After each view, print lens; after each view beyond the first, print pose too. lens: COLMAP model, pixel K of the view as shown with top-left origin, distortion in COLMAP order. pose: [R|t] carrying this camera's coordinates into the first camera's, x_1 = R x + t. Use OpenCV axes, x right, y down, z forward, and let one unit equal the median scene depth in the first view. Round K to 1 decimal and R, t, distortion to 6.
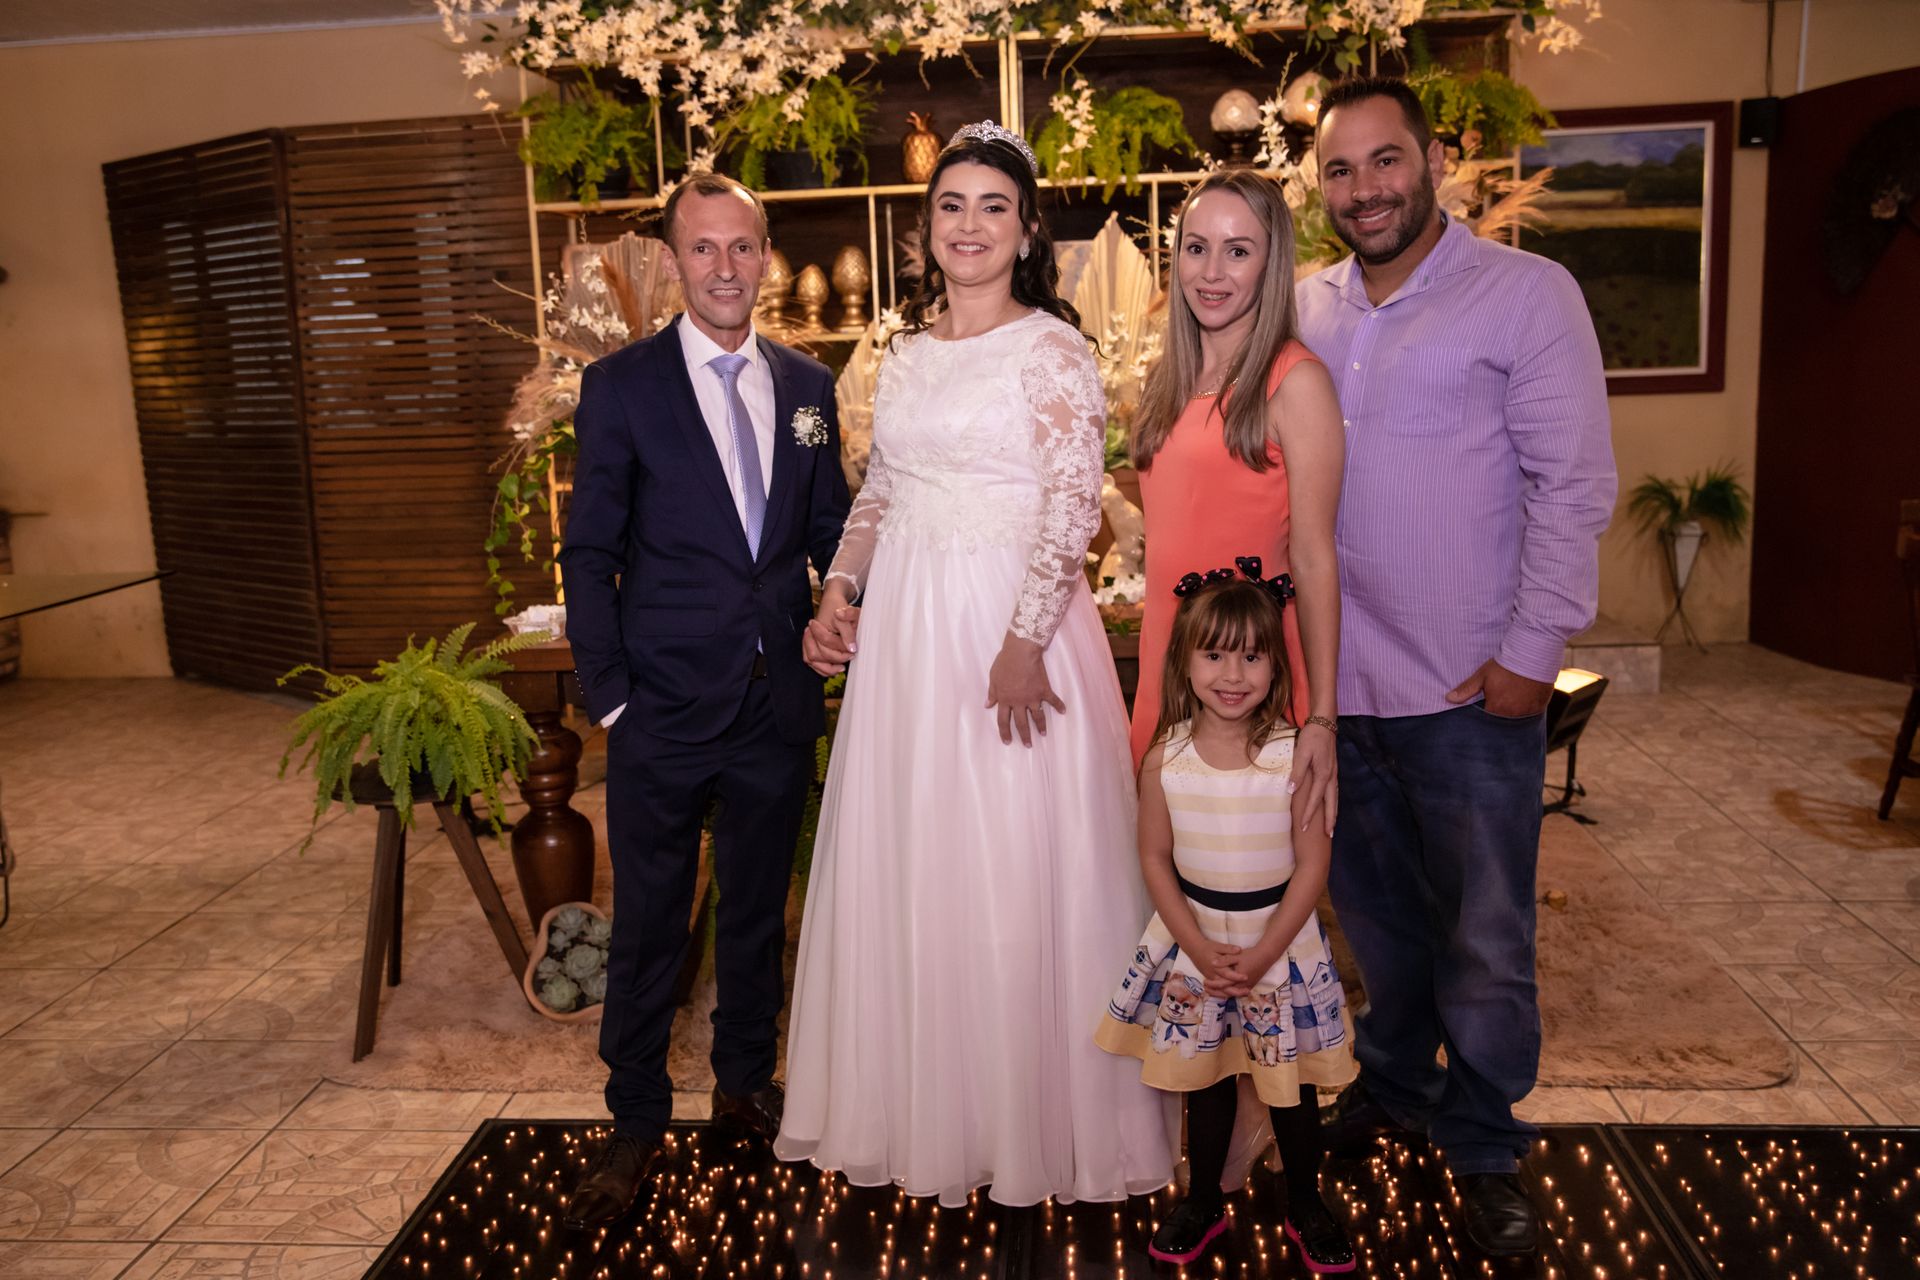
lens RADIAL K [[1777.2, 0, 931.0], [0, 1777.2, 649.5], [0, 0, 1]] dist [-0.068743, 0.112086]
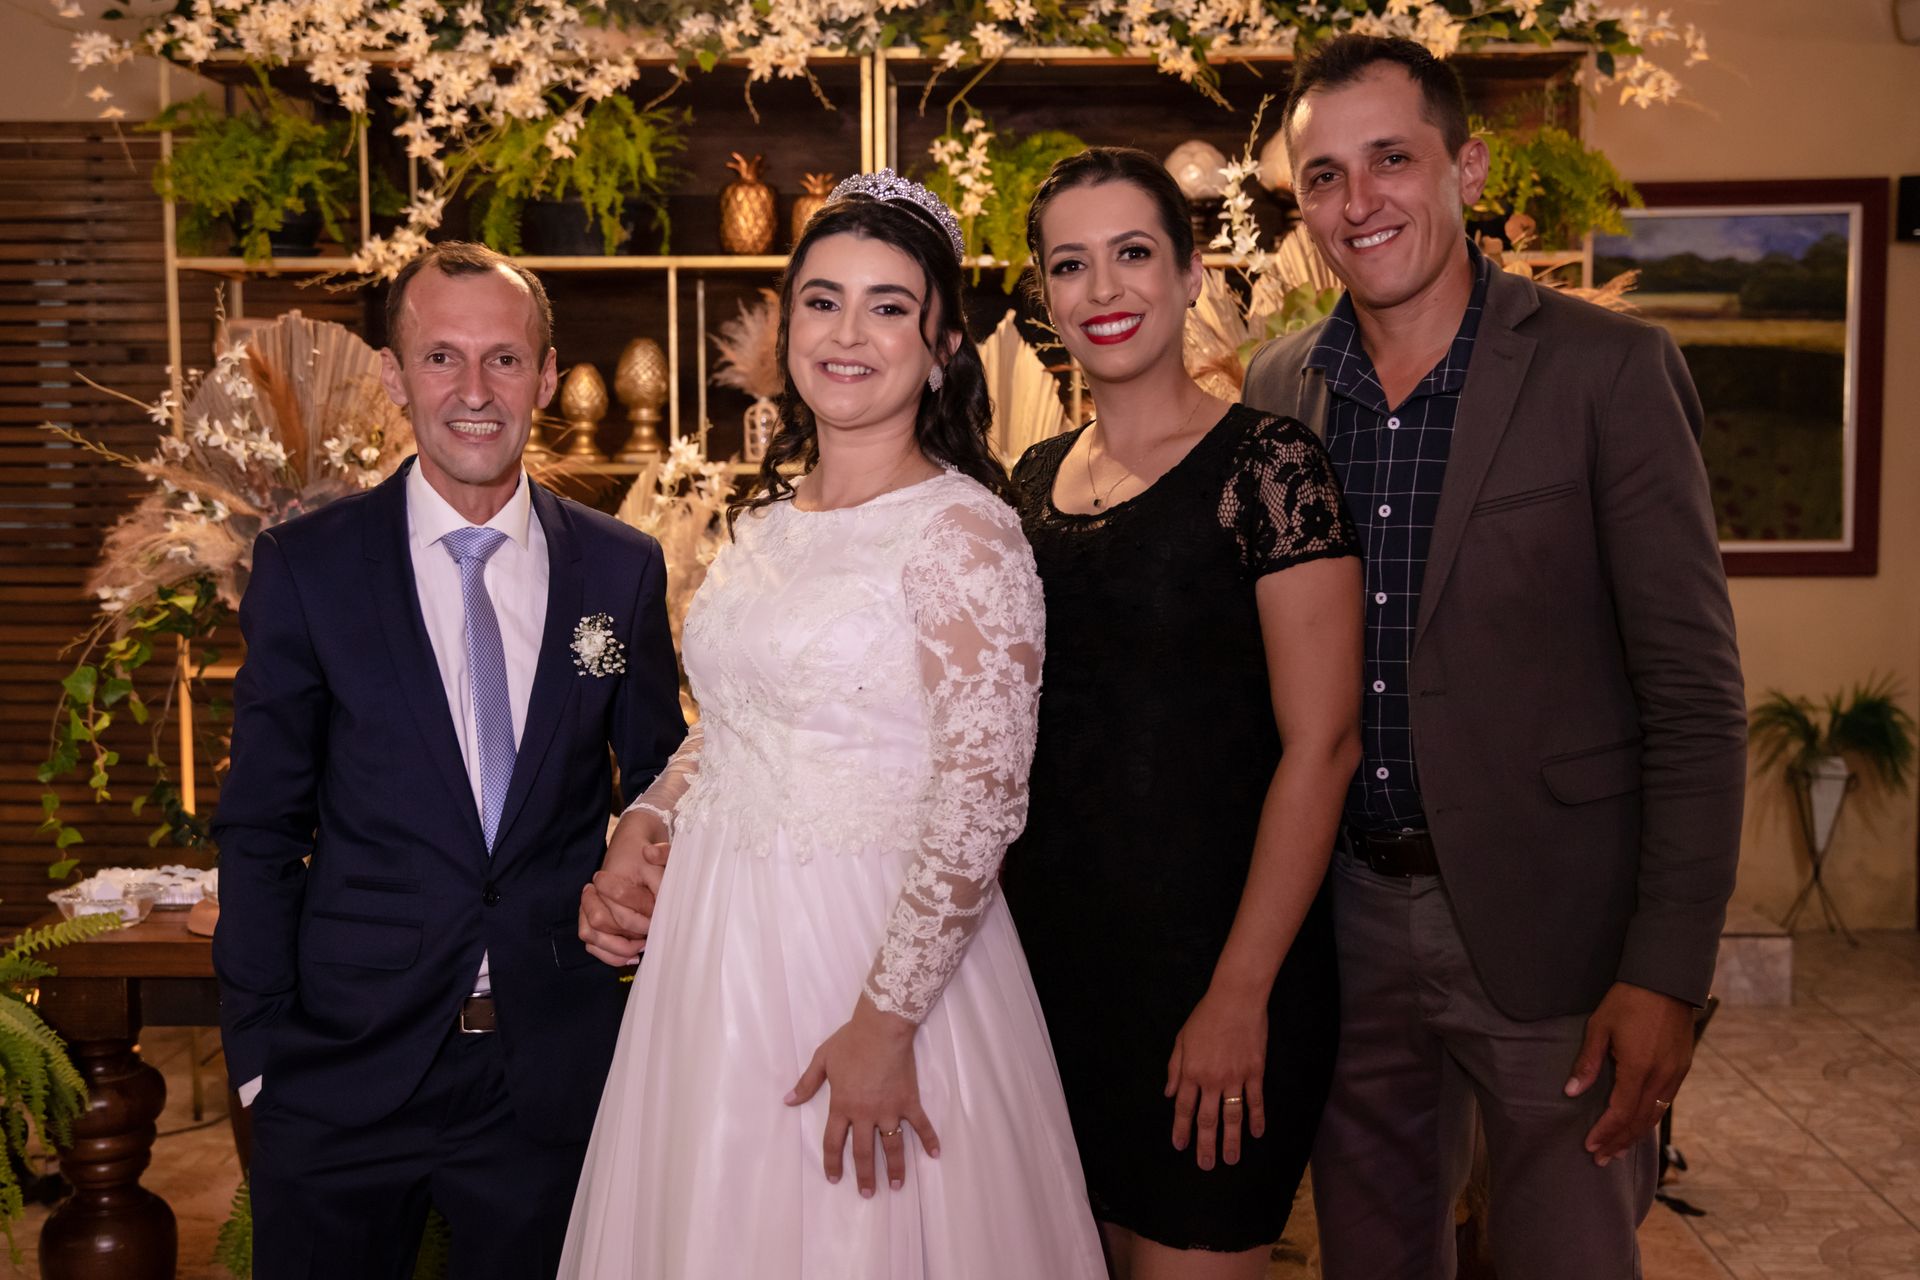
lens RADIAL K [[2433.4, 0, 963.0], [0, 2433.4, 639.8], [0, 0, 1]] dist [0.017559, 0.170595]
pose [[0.997379, 0.030455, 0.065635, 0.022735], [-0.024086, 0.995116, -0.095734, -0.023526], [-0.068230, 0.093902, 0.993241, 0.057846]]
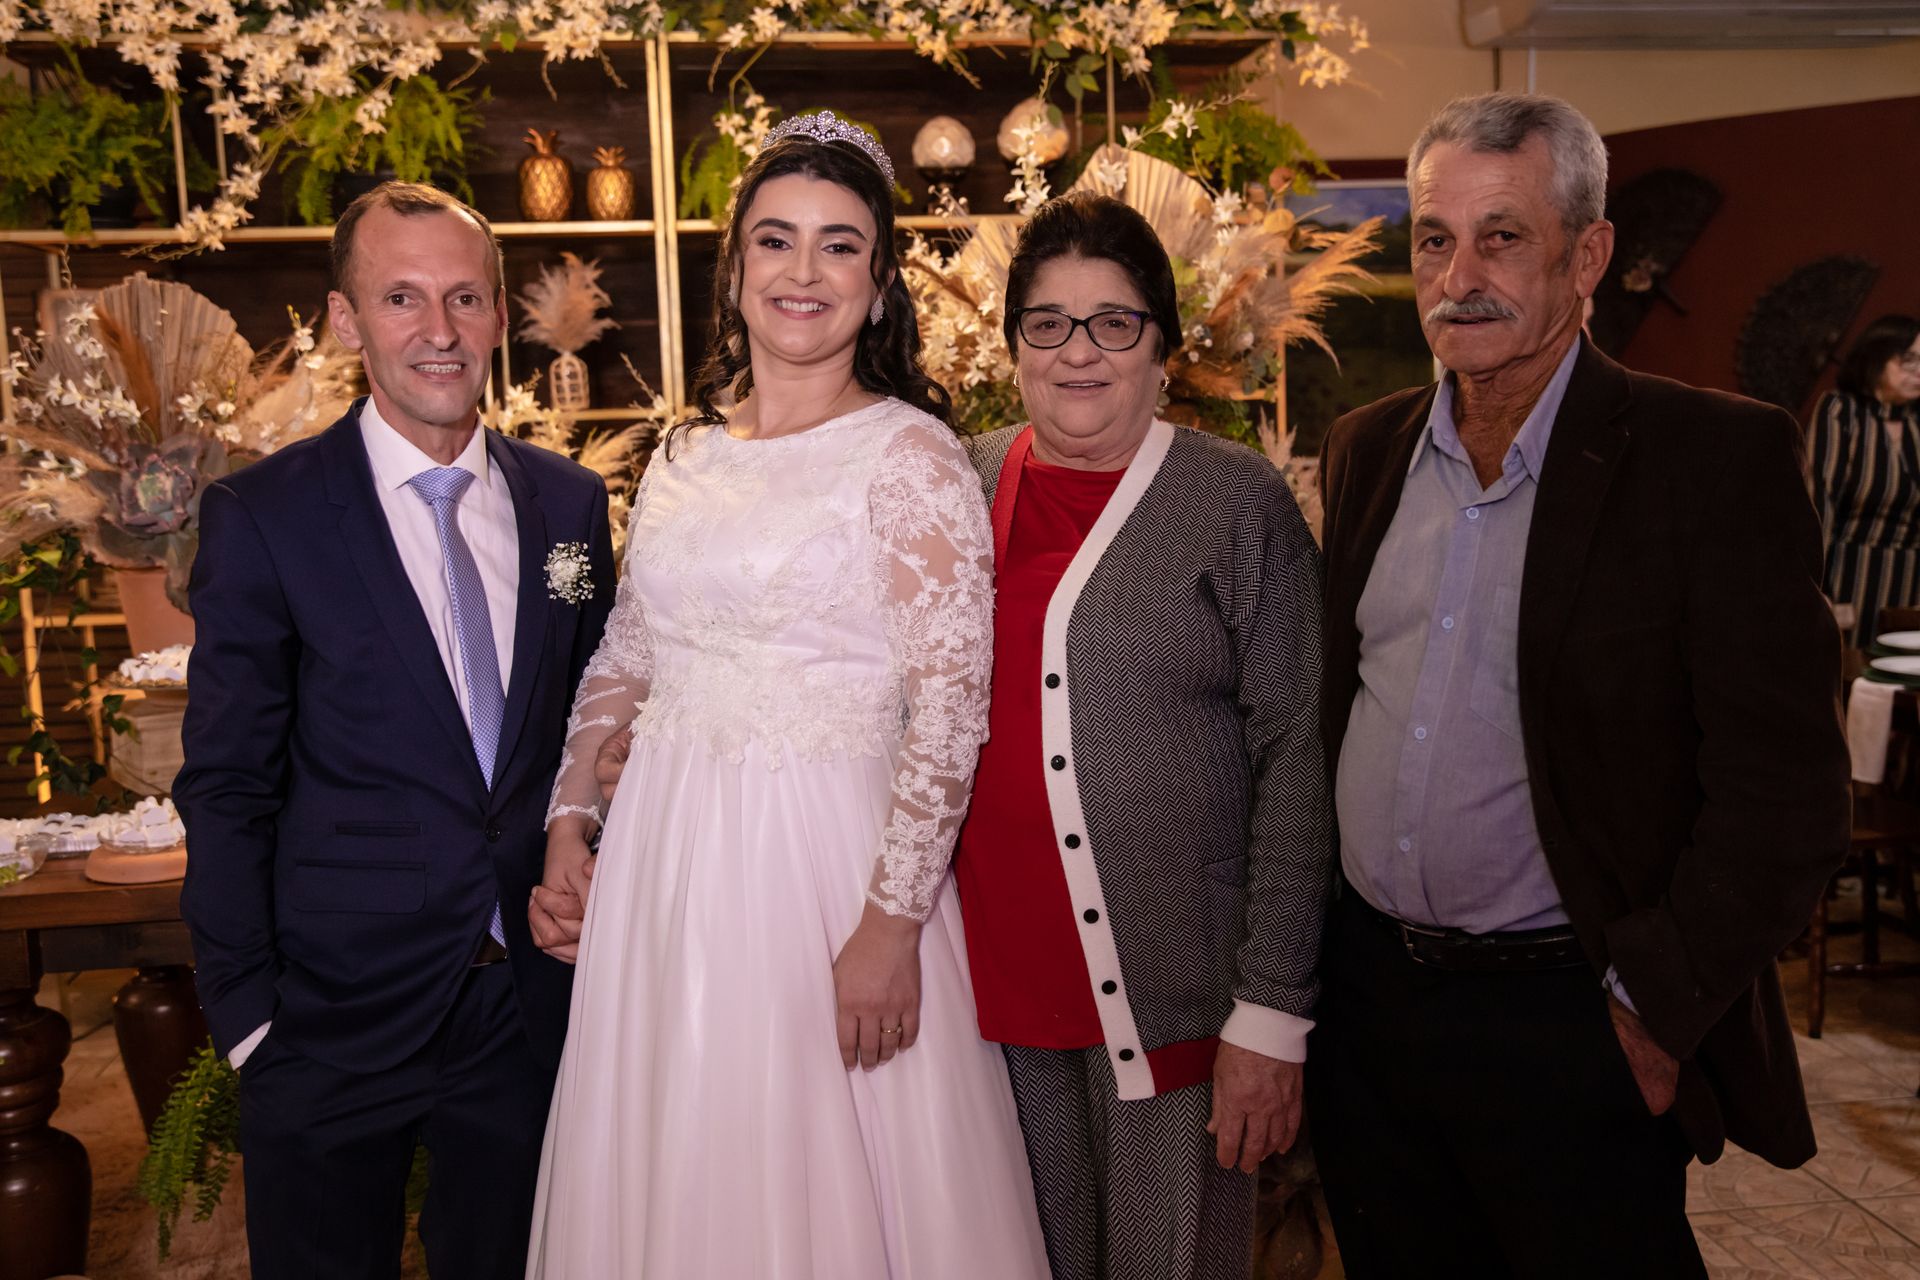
lens RADIAL K [[1944.4, 0, 964.6], [0, 1944.4, 641.0], [0, 0, 1]] dist [-0.031416, 0.140720]
pose [[0.973107, -0.019799, 0.229502, -0.026487], [0.032340, 0.998174, -0.051011, -0.033809], [-0.228073, 0.057061, 0.971970, 0.154703]]
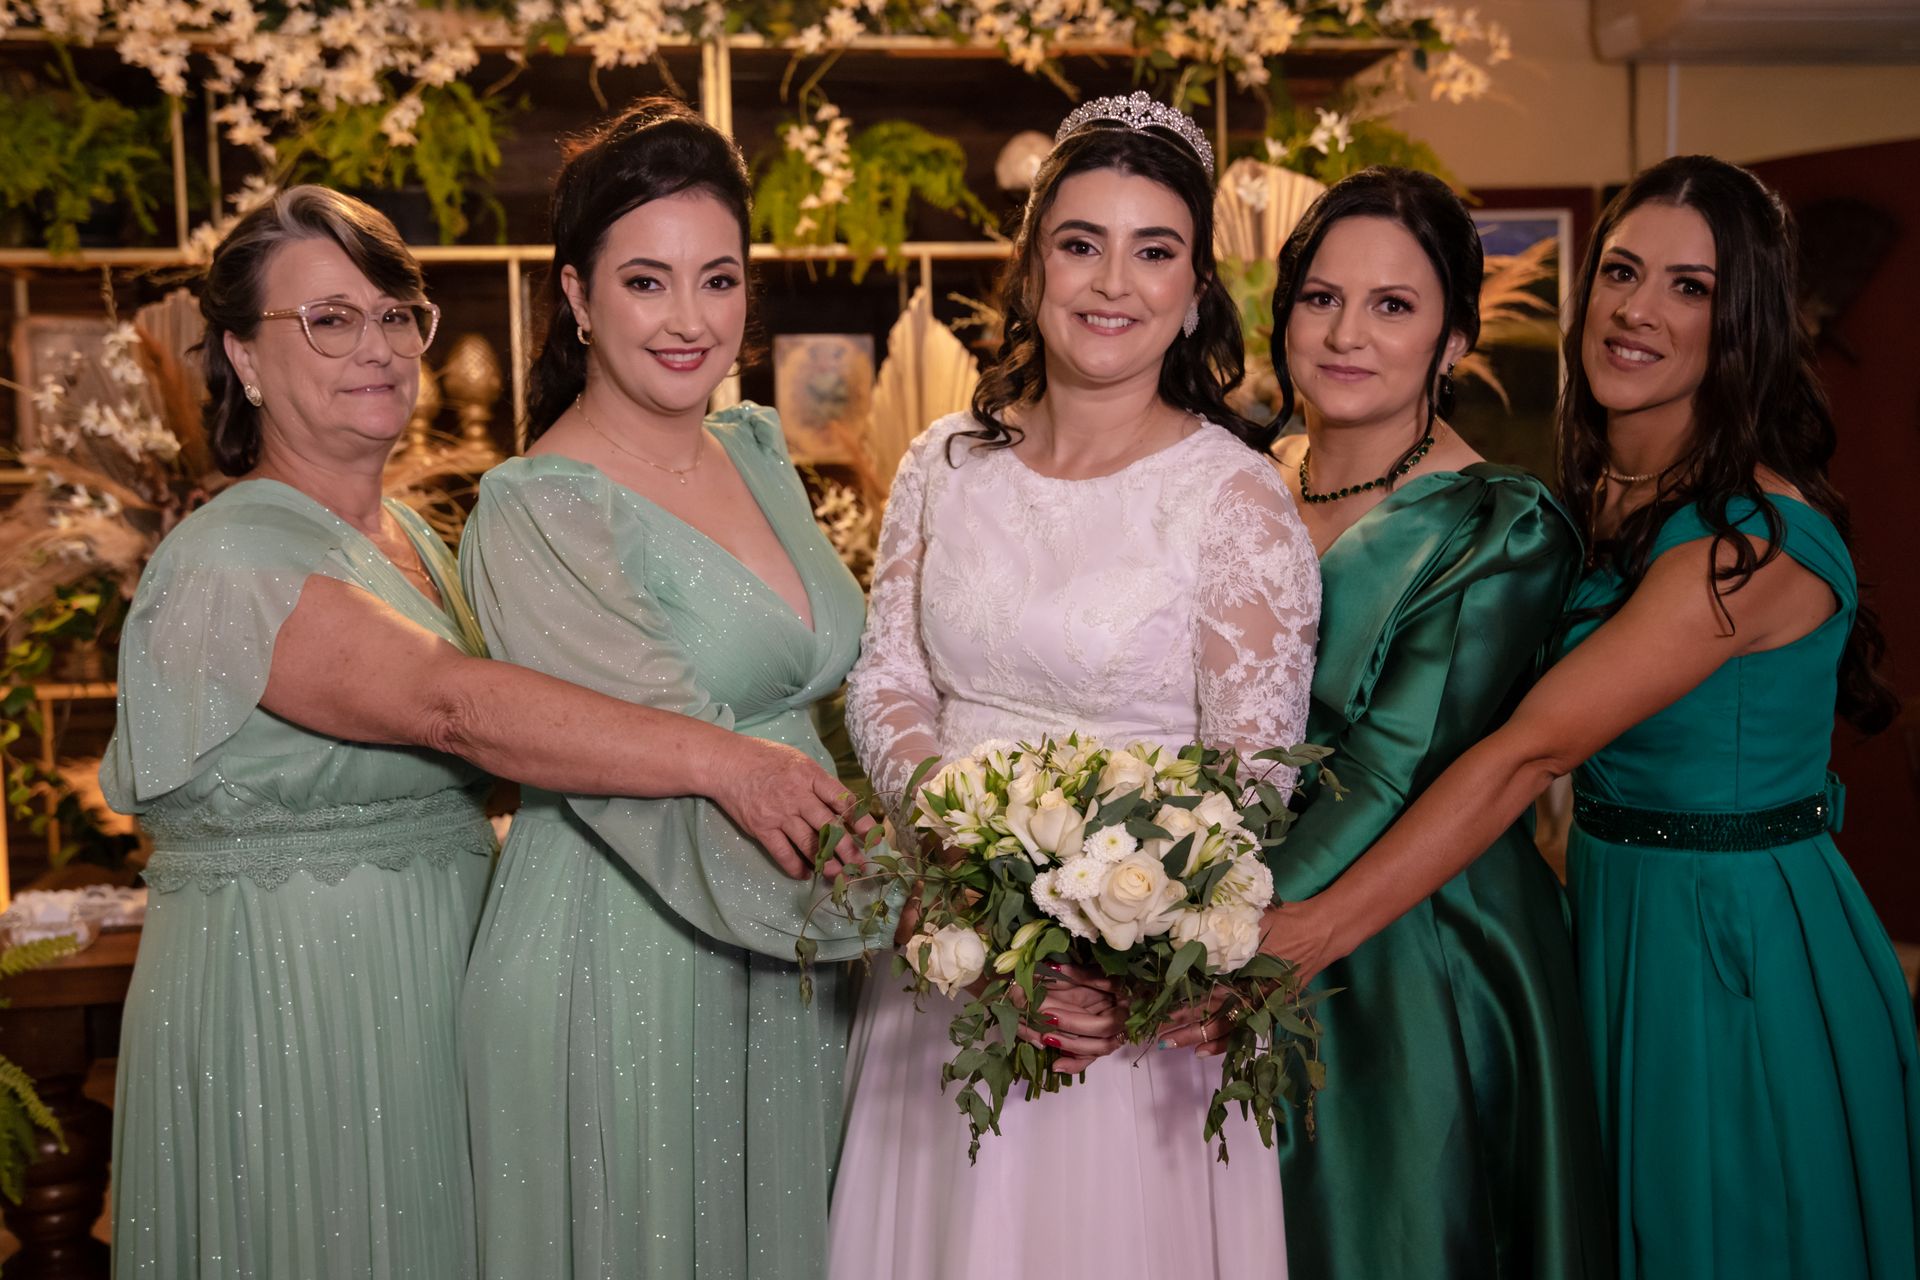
lens RADIAL K [[2330.2, 0, 952.5], [0, 2330.2, 640.9], [0, 0, 1]] dist [0.004152, 0.186084]
pose [[0.972089, -0.001558, 0.234605, -0.083070], [0.027350, 0.993912, -0.106725, -0.012589], [-0.233011, 0.110163, 0.966214, 0.119864]]
